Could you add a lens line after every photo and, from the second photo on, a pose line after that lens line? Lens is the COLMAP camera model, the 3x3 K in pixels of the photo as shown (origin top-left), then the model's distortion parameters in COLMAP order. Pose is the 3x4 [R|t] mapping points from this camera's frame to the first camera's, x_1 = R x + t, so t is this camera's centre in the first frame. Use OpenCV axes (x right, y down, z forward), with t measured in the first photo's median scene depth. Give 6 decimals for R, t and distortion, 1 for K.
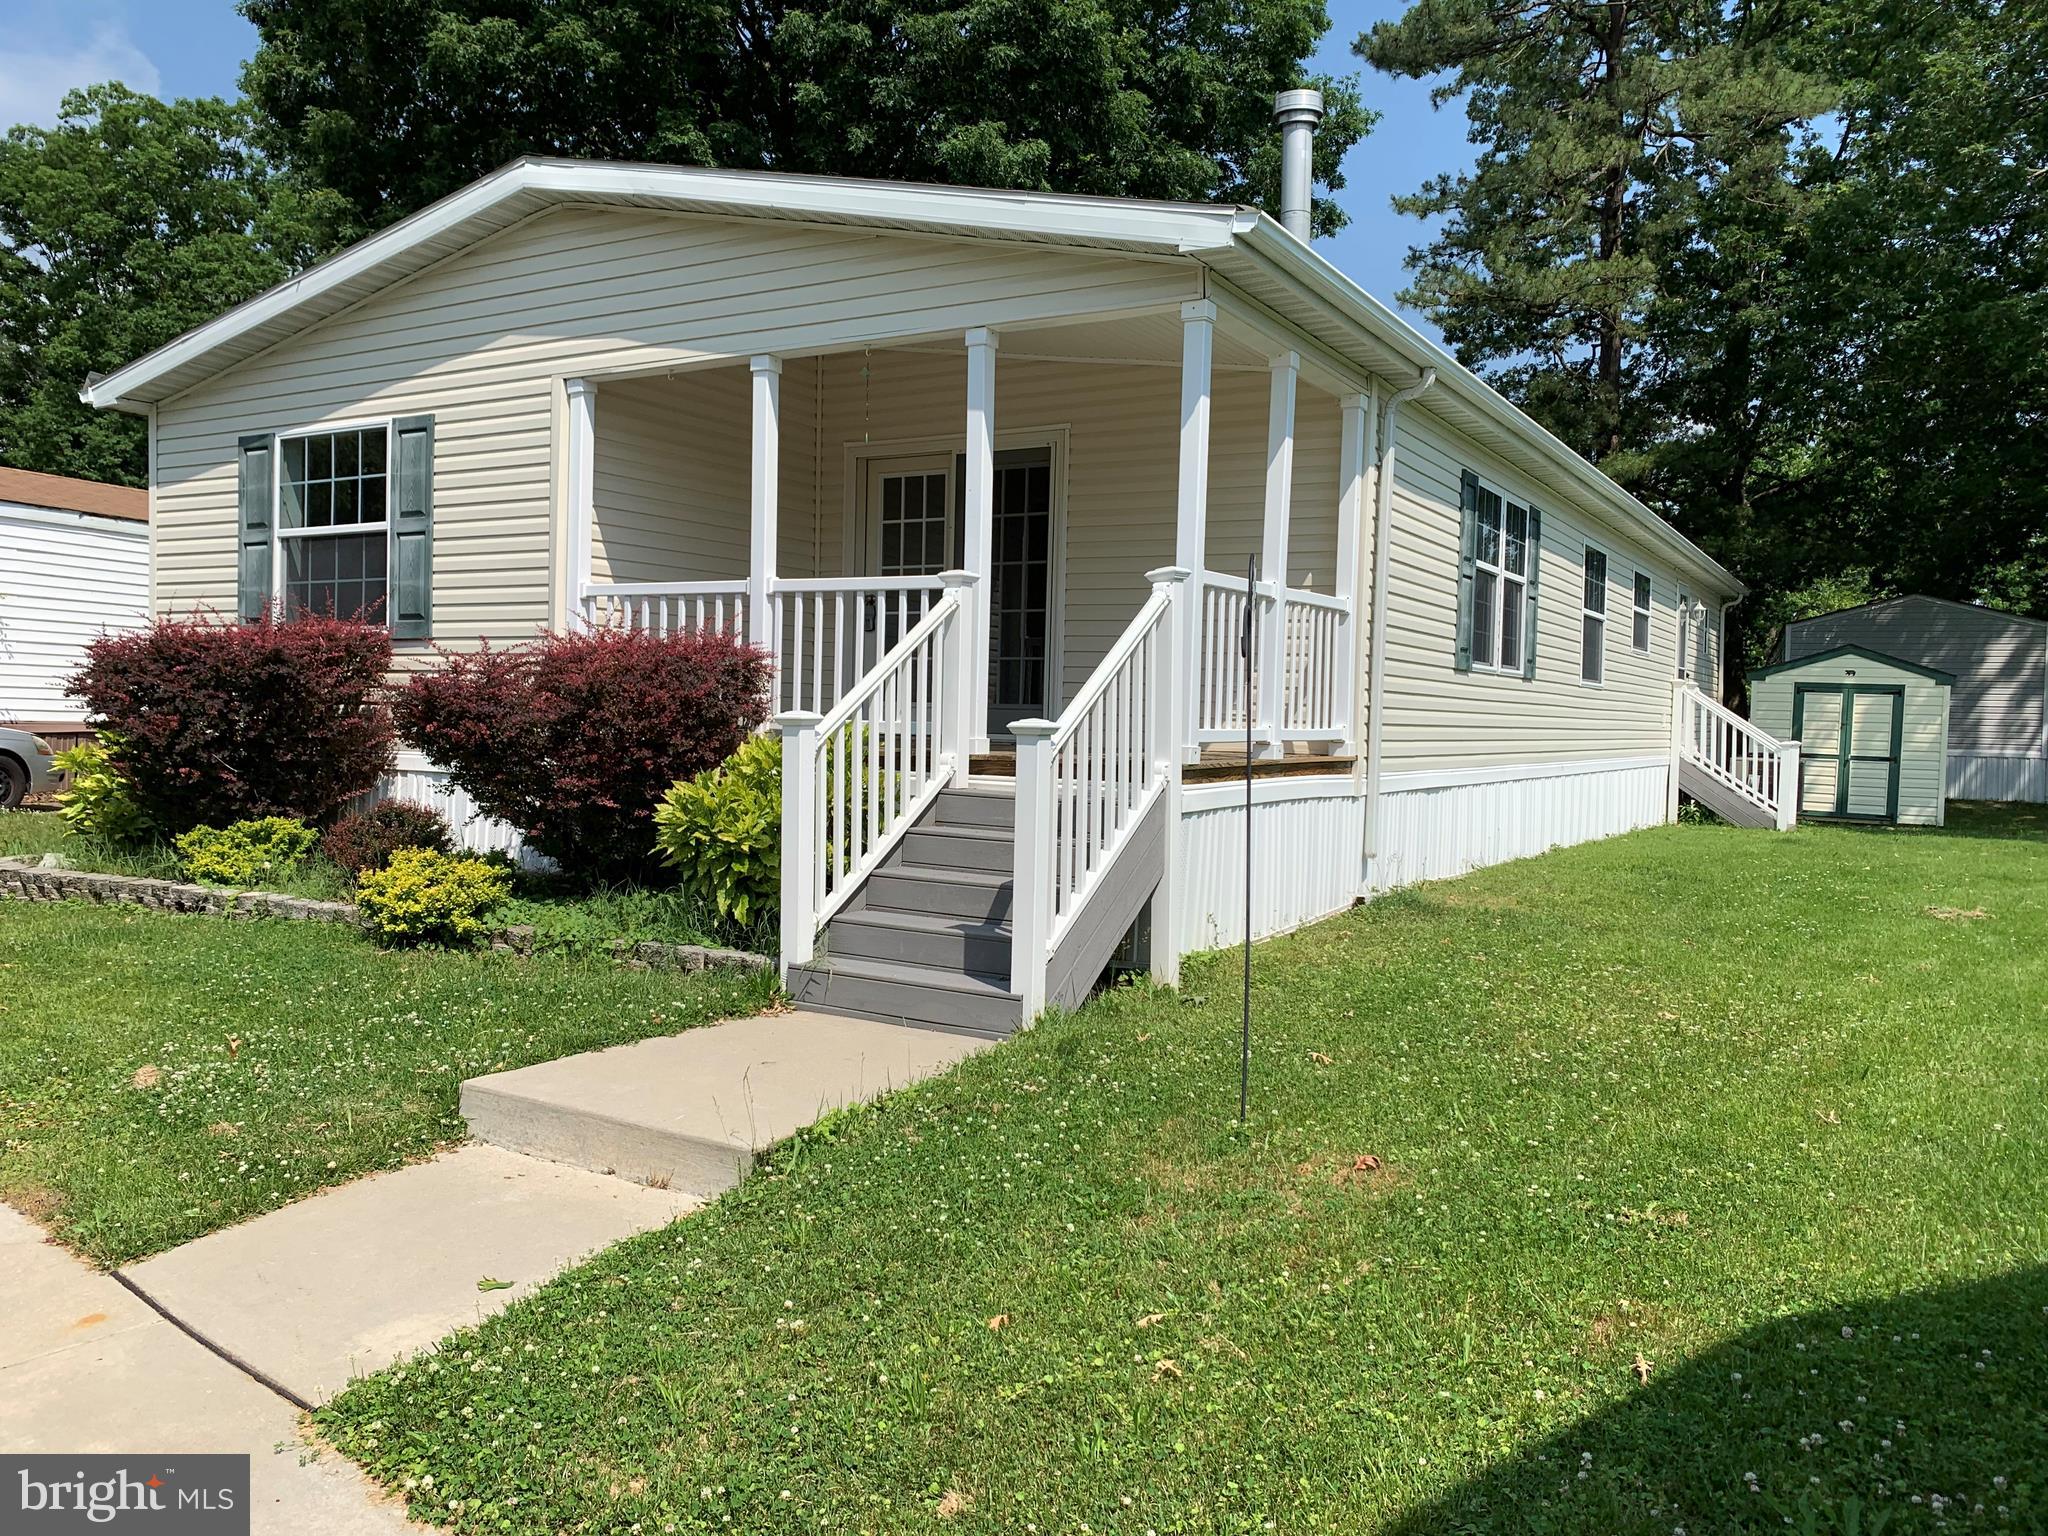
lens RADIAL K [[1570.7, 0, 1006.1], [0, 1570.7, 770.1], [0, 0, 1]] dist [0.057093, -0.058879]
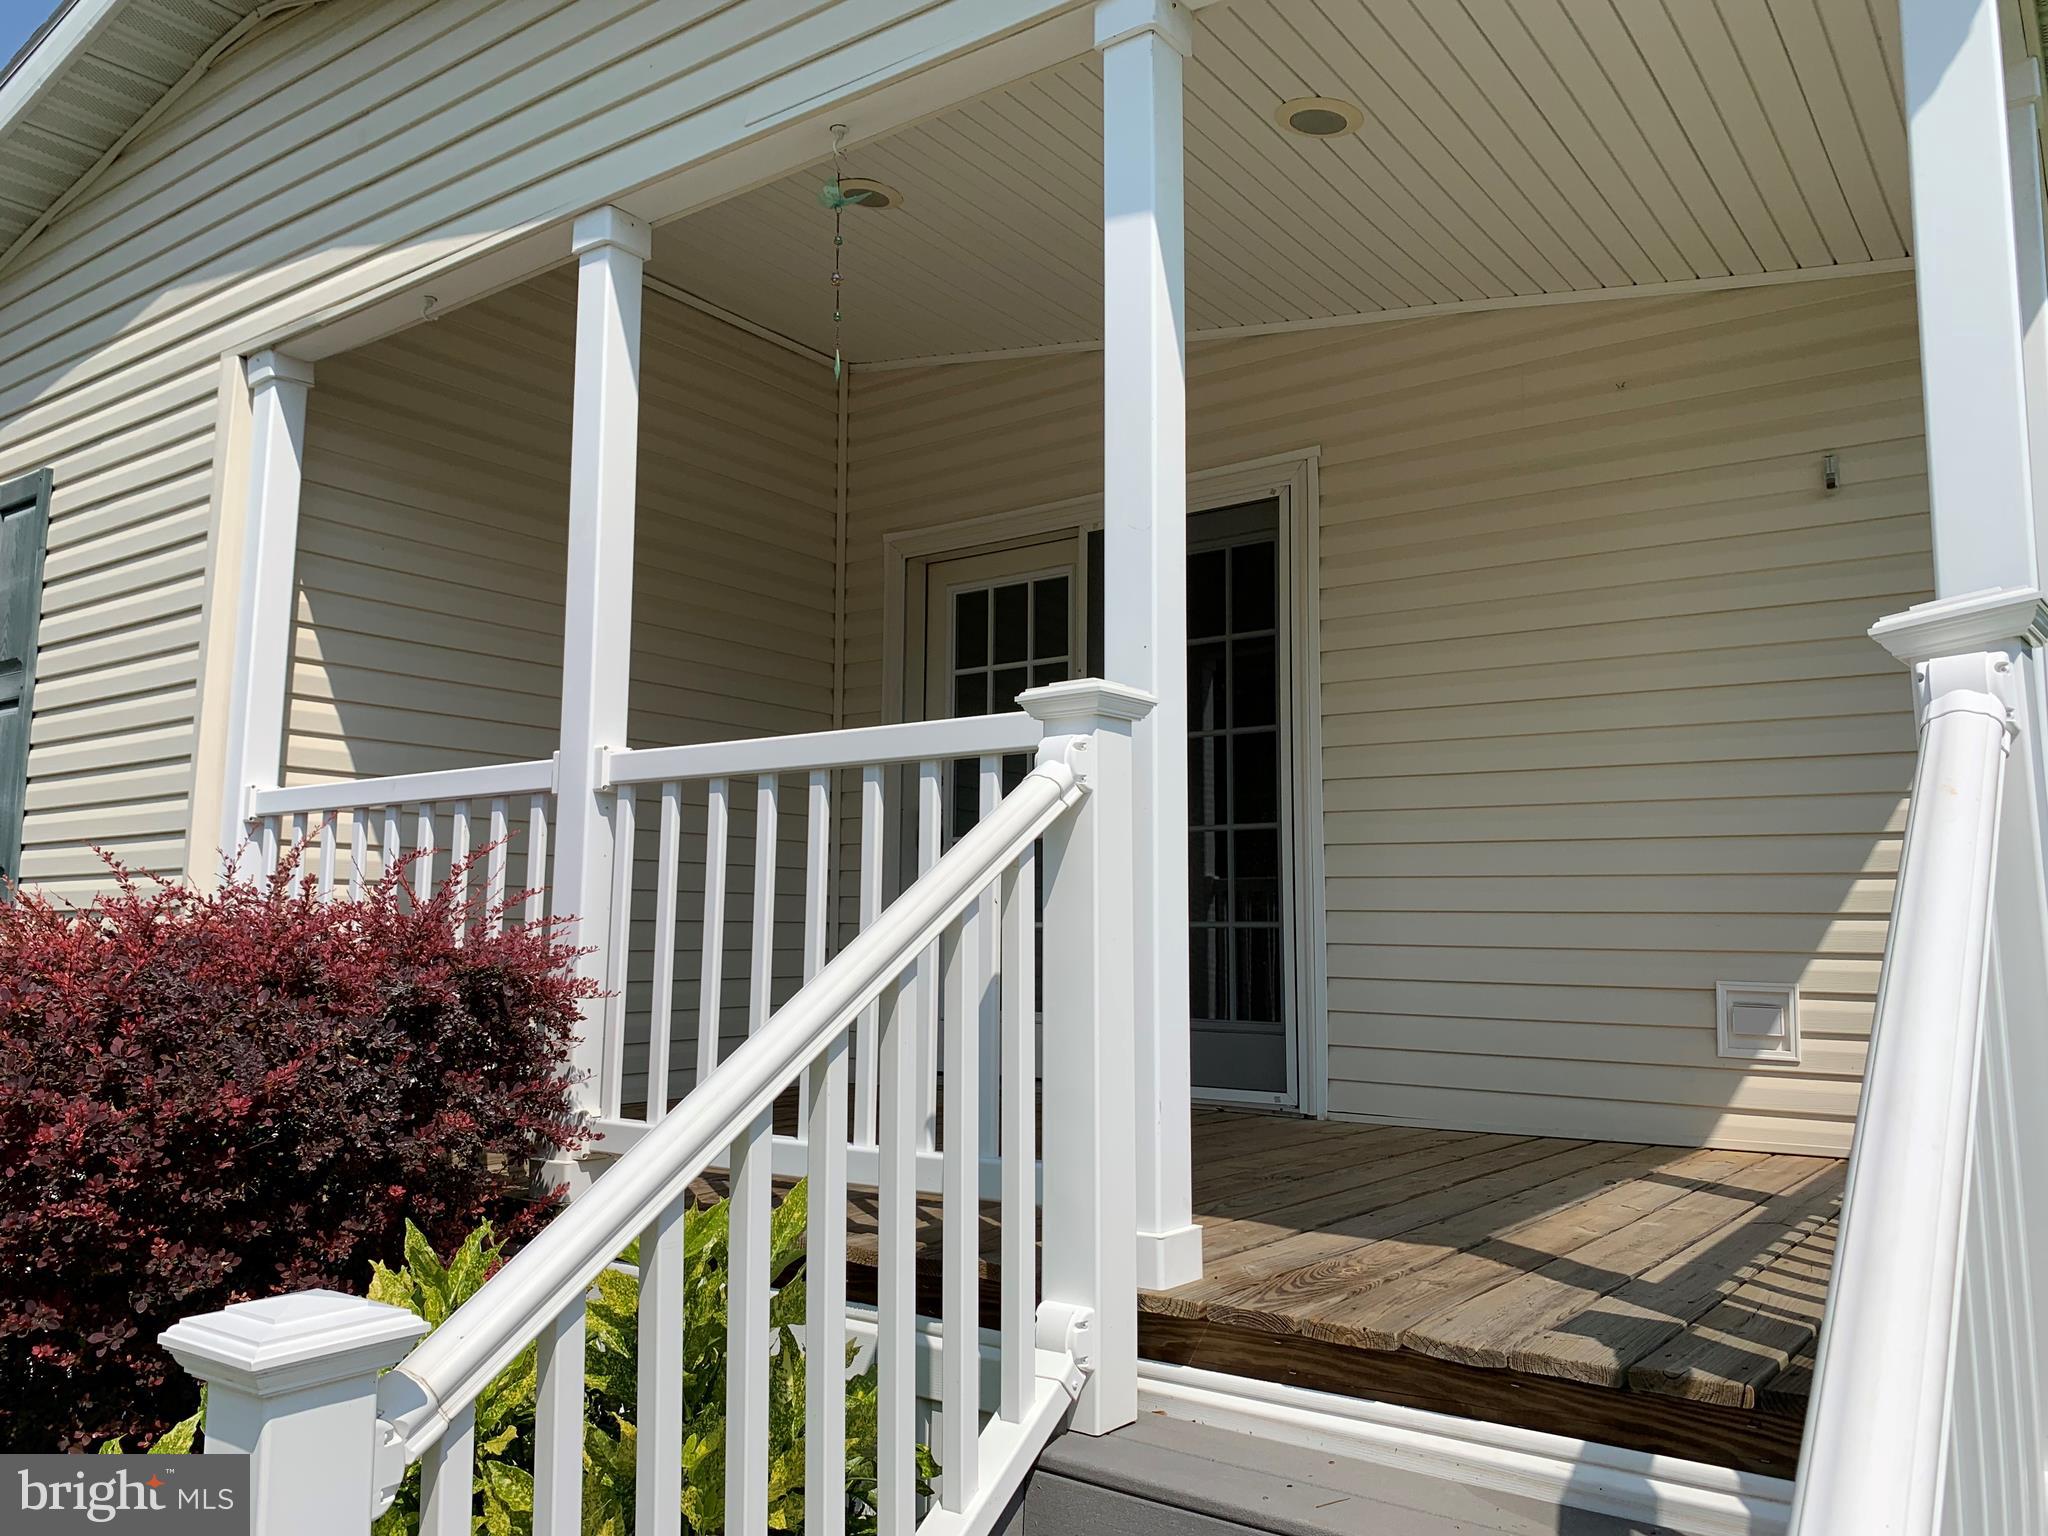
lens RADIAL K [[1570.7, 0, 1009.4], [0, 1570.7, 759.8], [0, 0, 1]] dist [0.057093, -0.058879]
pose [[0.995760, -0.025972, -0.088246, -0.014080], [0.011838, 0.987519, -0.157055, -0.047614], [0.091224, 0.155344, 0.983639, 0.519372]]
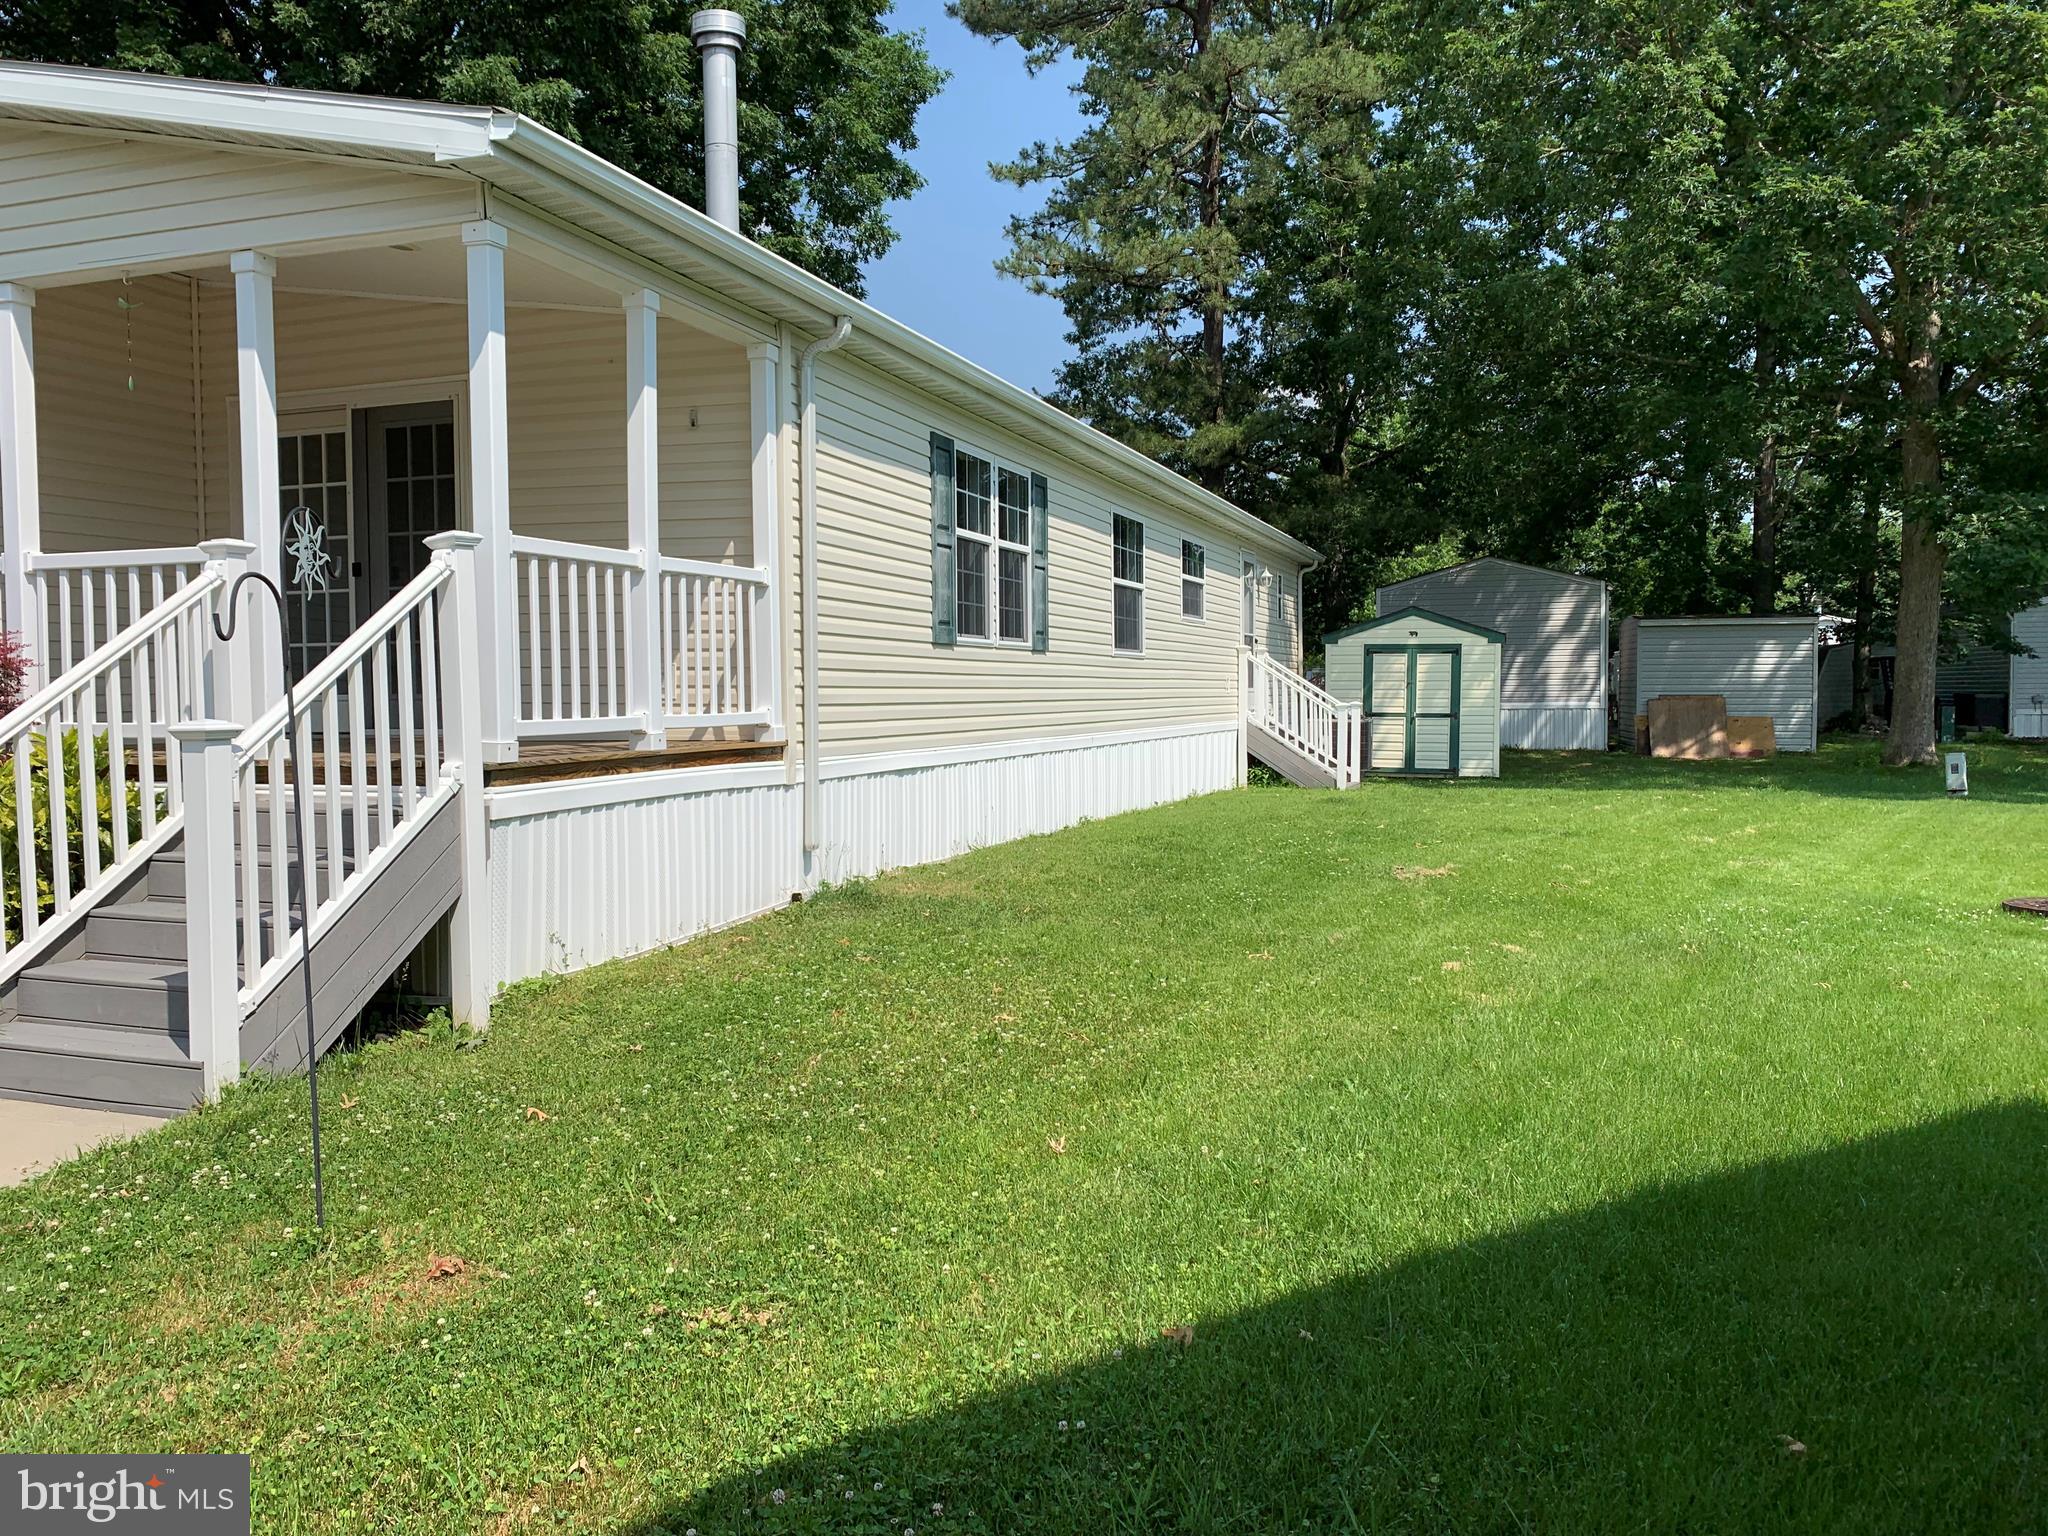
lens RADIAL K [[1570.7, 0, 1002.4], [0, 1570.7, 765.2], [0, 0, 1]] dist [0.057093, -0.058879]
pose [[0.982248, -0.040886, 0.183075, 0.160651], [0.038689, 0.999130, 0.015556, -0.003674], [-0.183552, -0.008197, 0.982976, 0.069522]]
